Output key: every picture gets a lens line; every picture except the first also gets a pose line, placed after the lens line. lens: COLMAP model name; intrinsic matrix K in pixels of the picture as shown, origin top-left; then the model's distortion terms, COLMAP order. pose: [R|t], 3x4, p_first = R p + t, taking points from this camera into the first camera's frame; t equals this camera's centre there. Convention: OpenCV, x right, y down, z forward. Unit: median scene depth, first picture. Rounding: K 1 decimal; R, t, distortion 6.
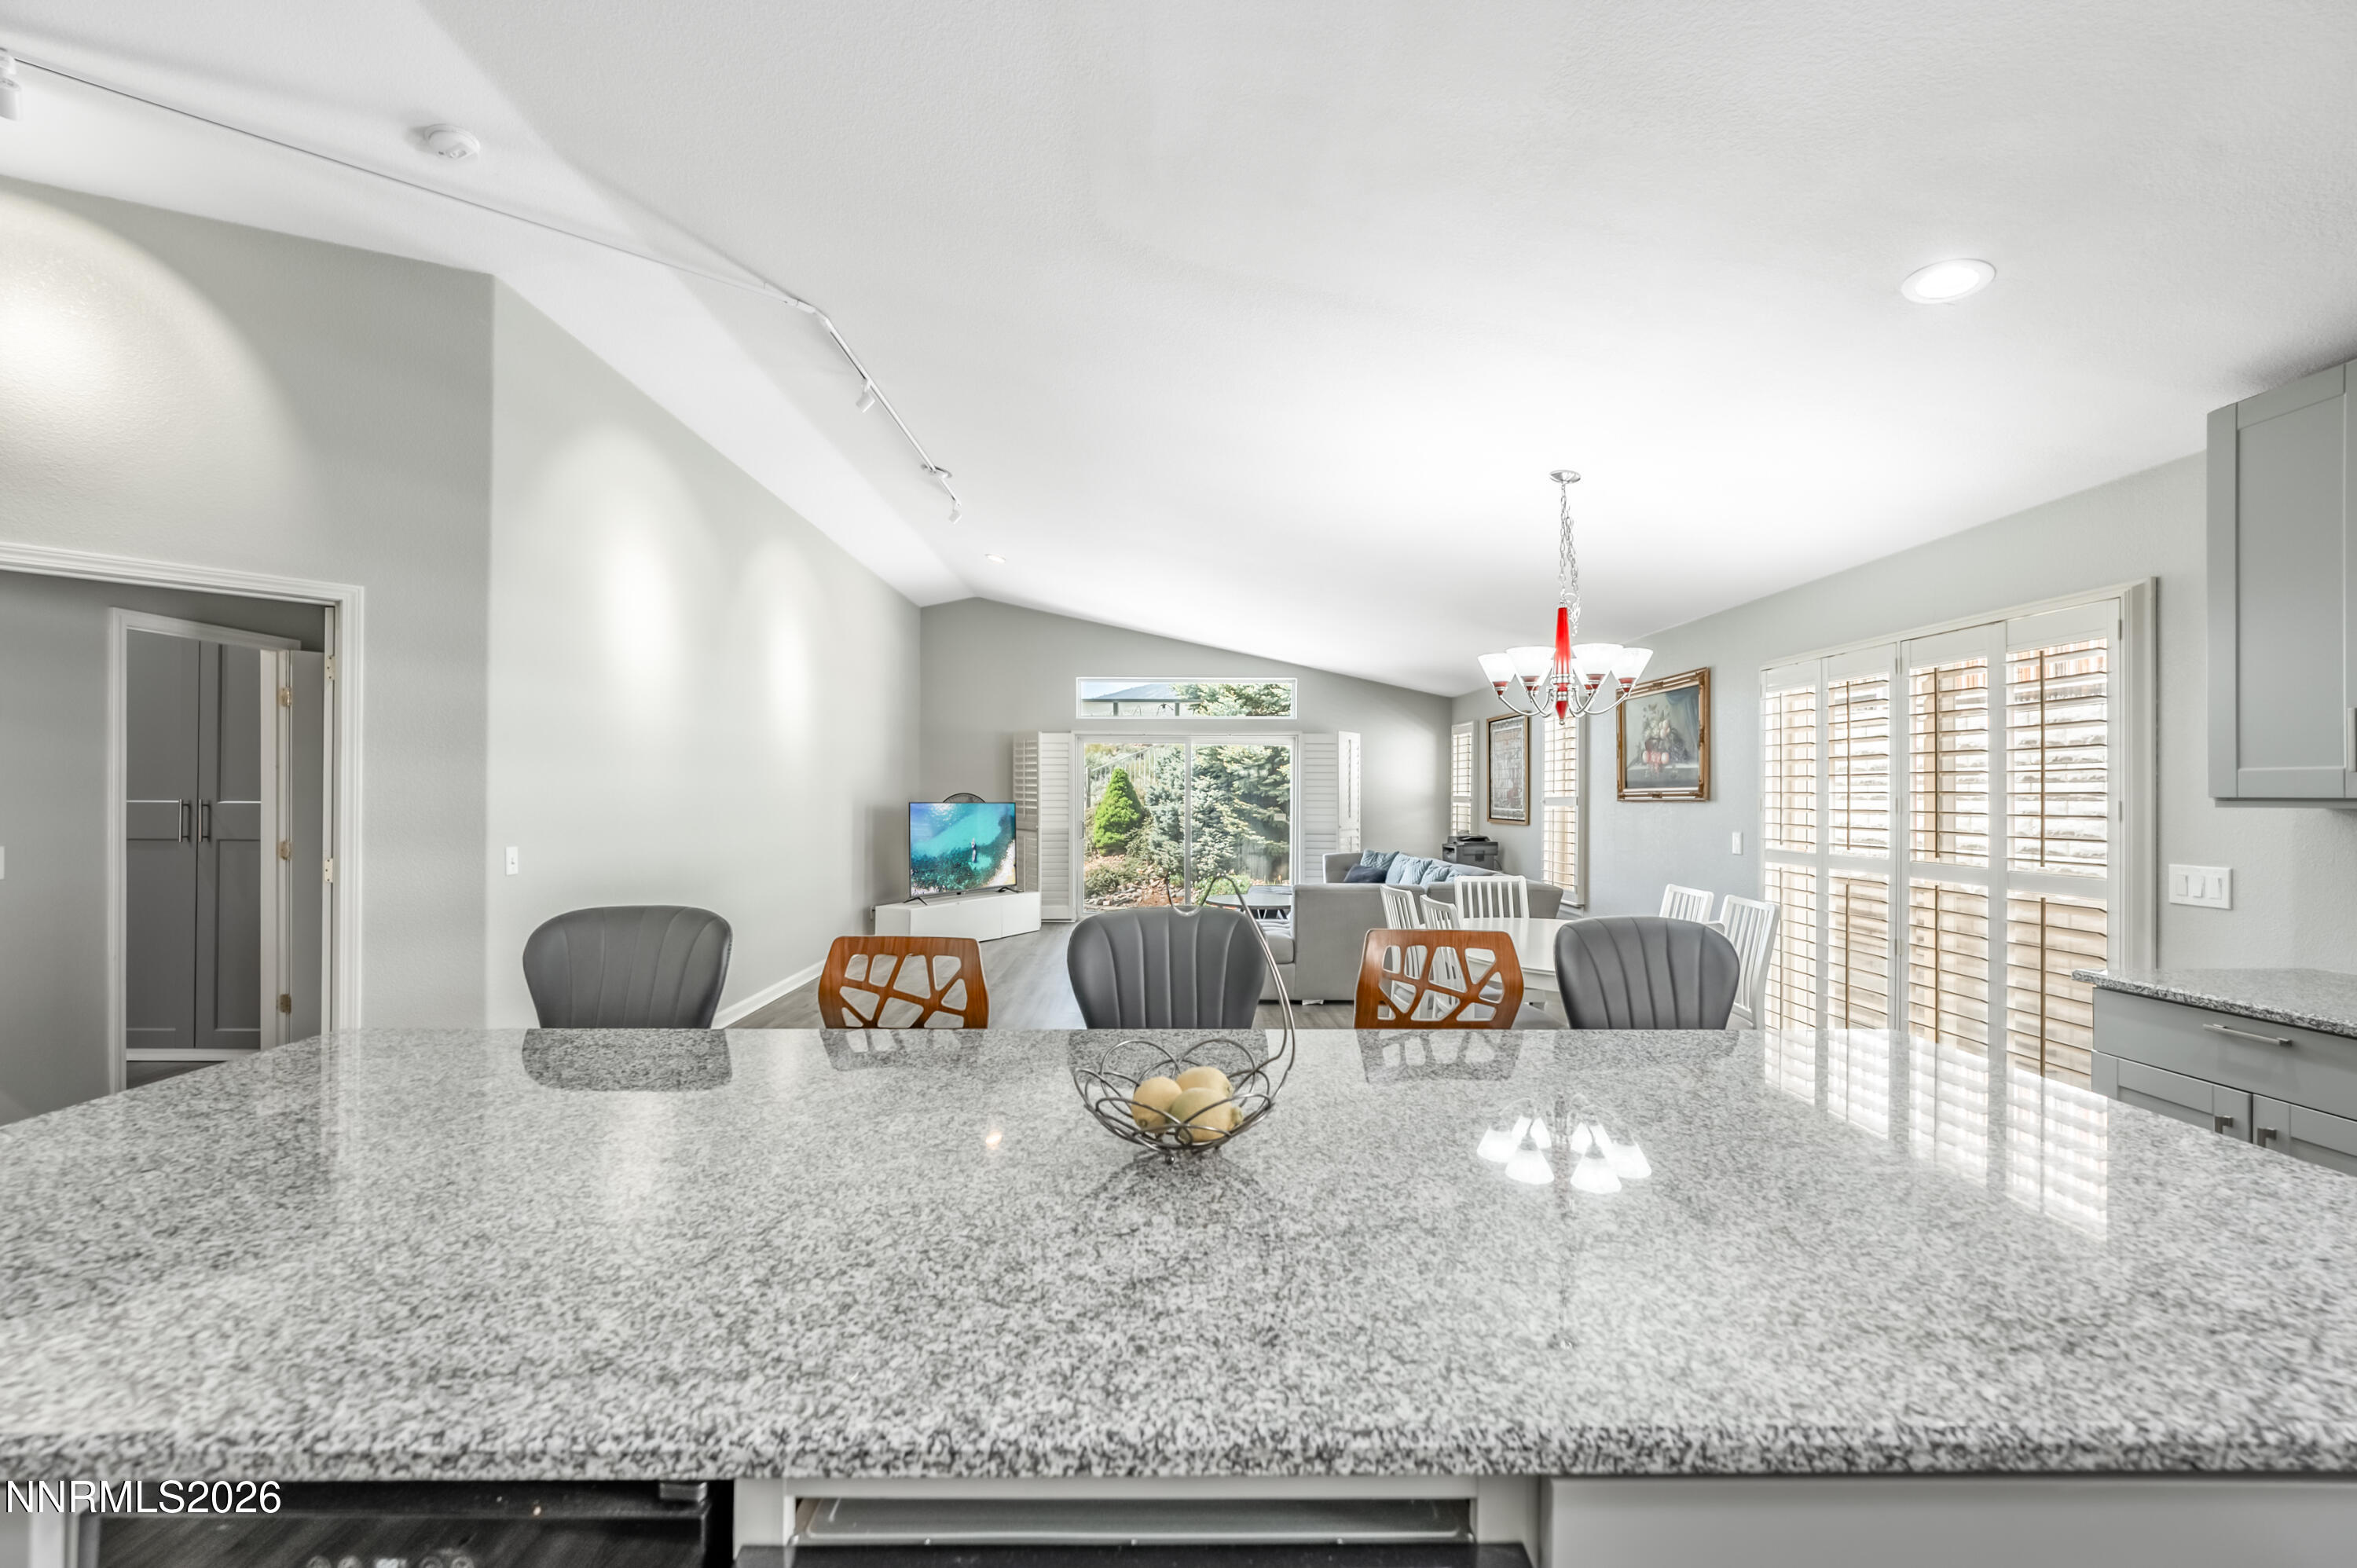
lens RADIAL K [[934.9, 0, 1175.0], [0, 934.9, 785.2], [0, 0, 1]] dist [-0.001301, -0.000101]
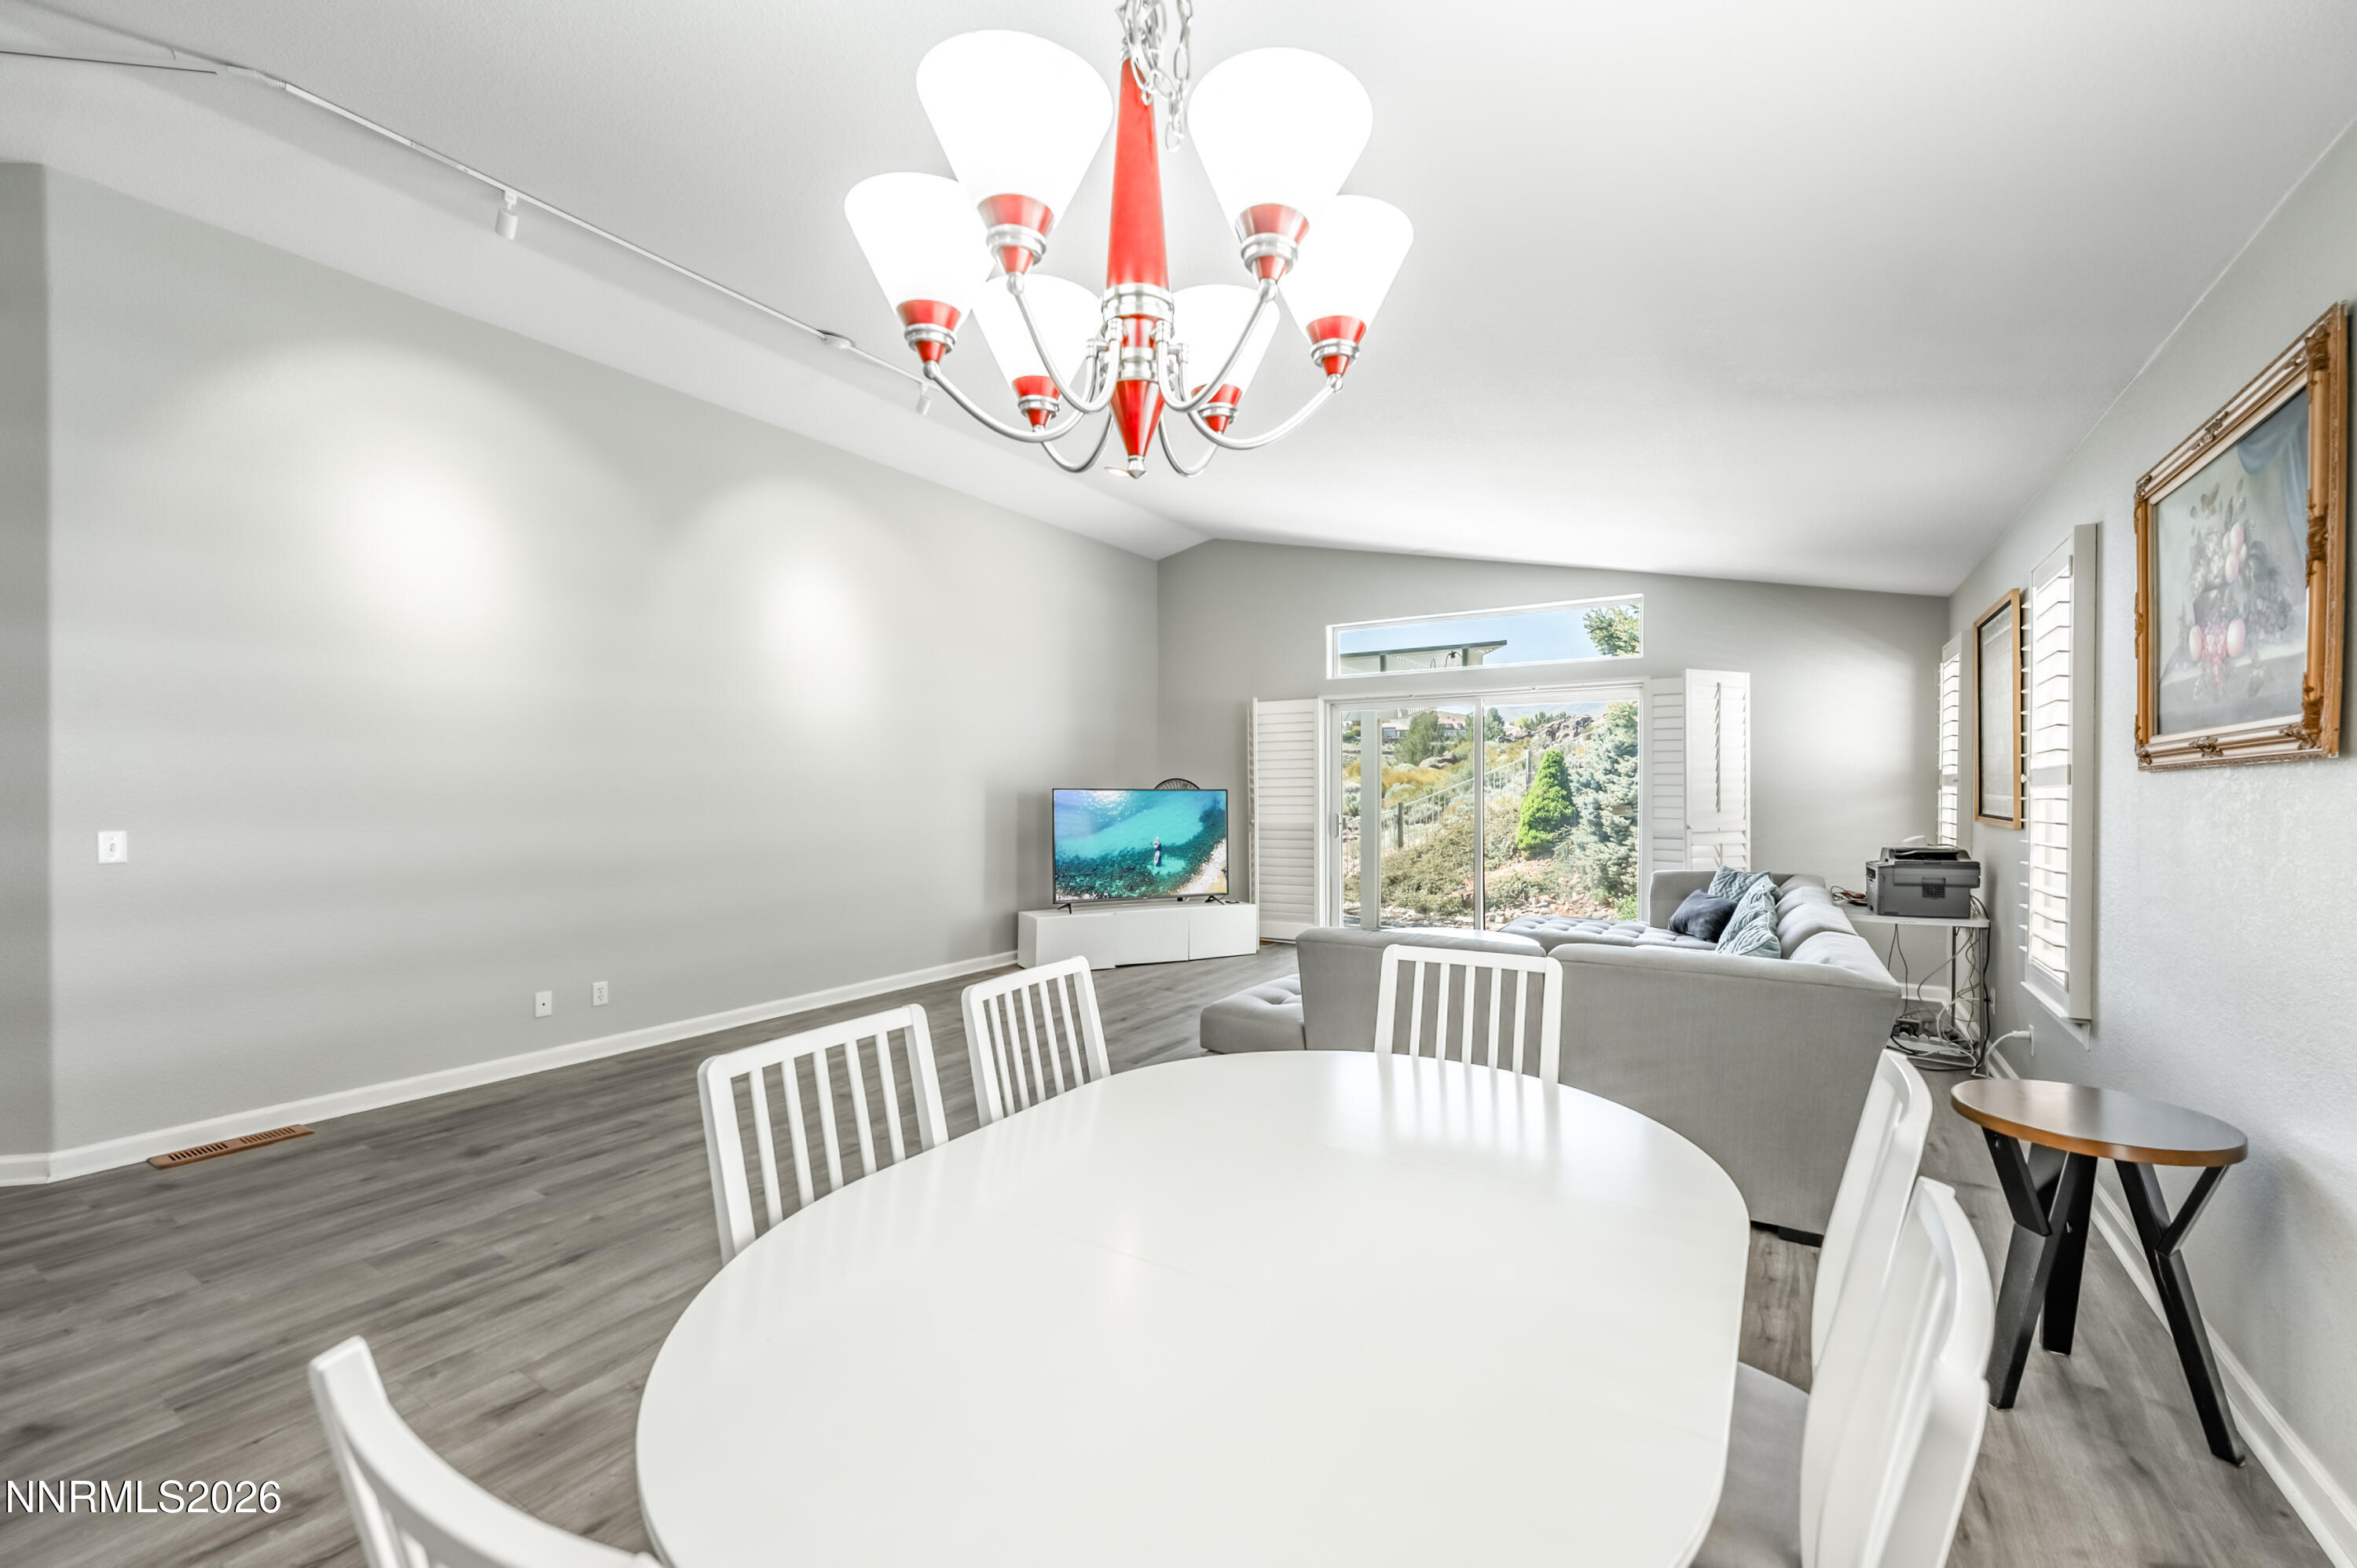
lens RADIAL K [[950.0, 0, 1206.4], [0, 950.0, 805.2], [0, 0, 1]] dist [-0.000907, -0.000077]
pose [[0.844025, 0.002723, -0.536297, 0.263953], [0.011847, 0.999648, 0.023721, 0.013011], [0.536173, -0.026375, 0.843696, 0.341133]]
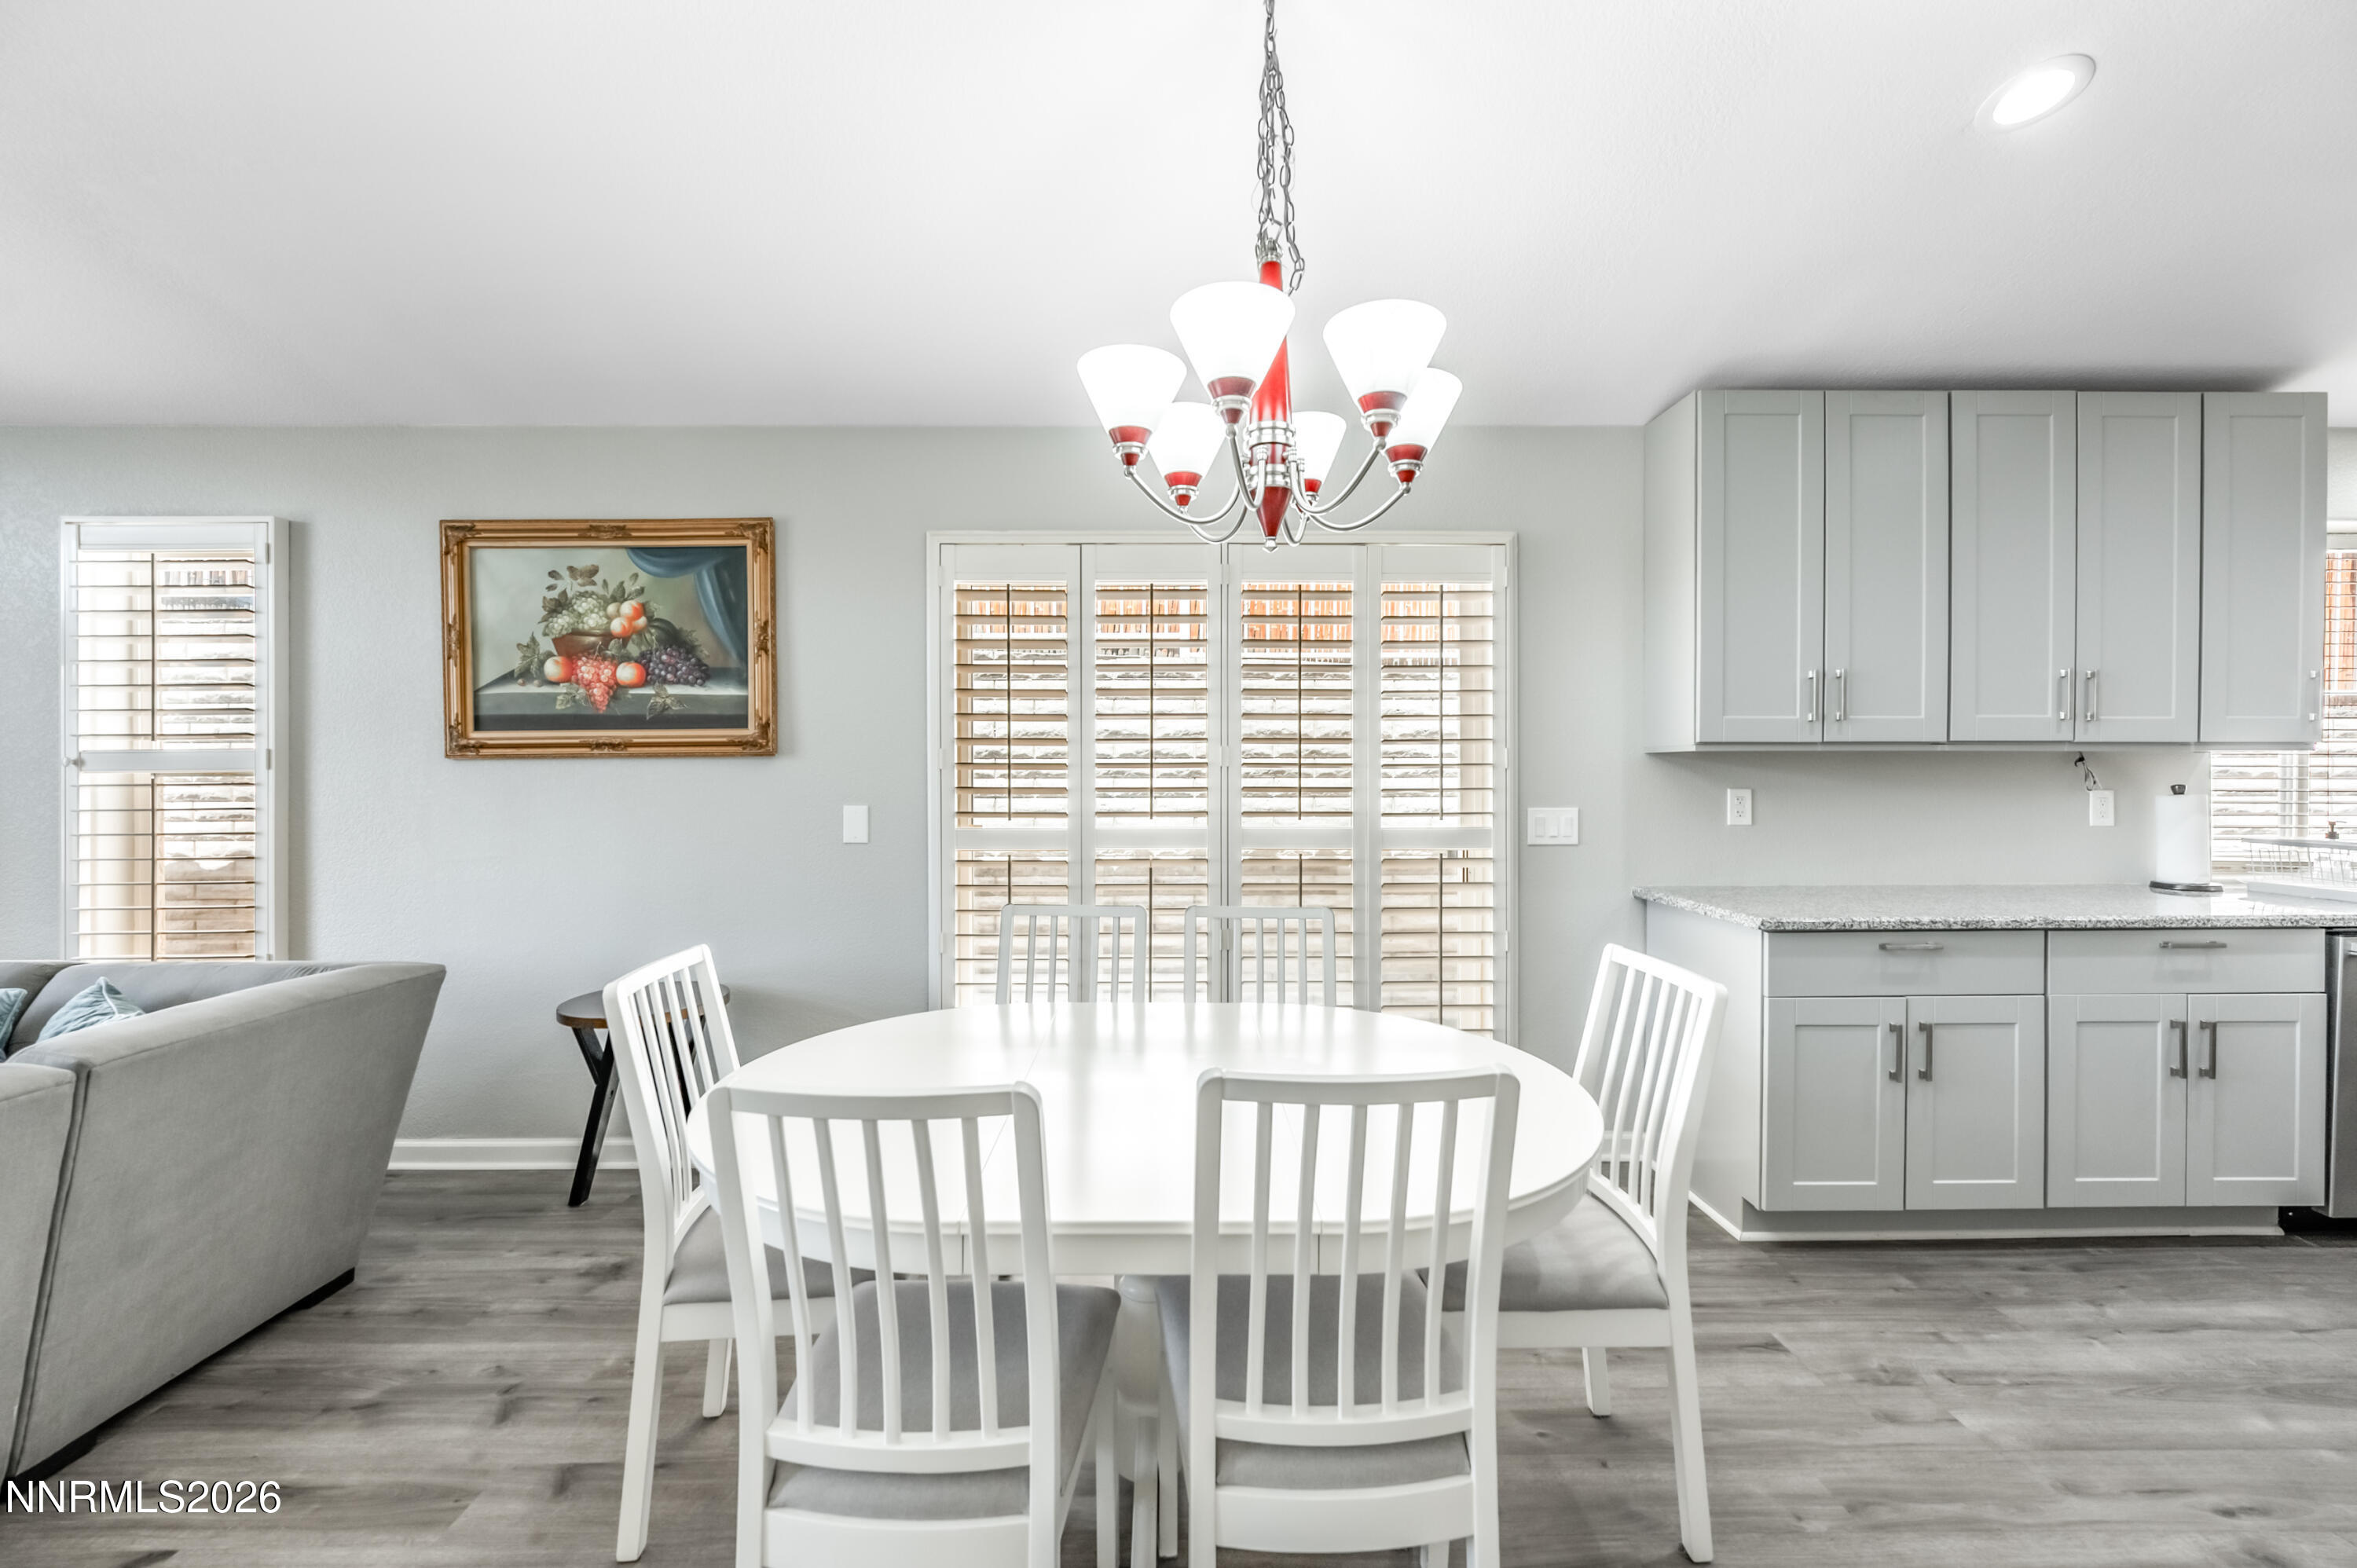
lens RADIAL K [[948.6, 0, 1166.3], [0, 948.6, 777.7], [0, 0, 1]] dist [-0.000194, 0.000644]
pose [[0.008605, -0.012471, 0.999885, -0.003672], [-0.008582, 0.999884, 0.012545, 0.013288], [-0.999926, -0.008689, 0.008497, 0.465499]]
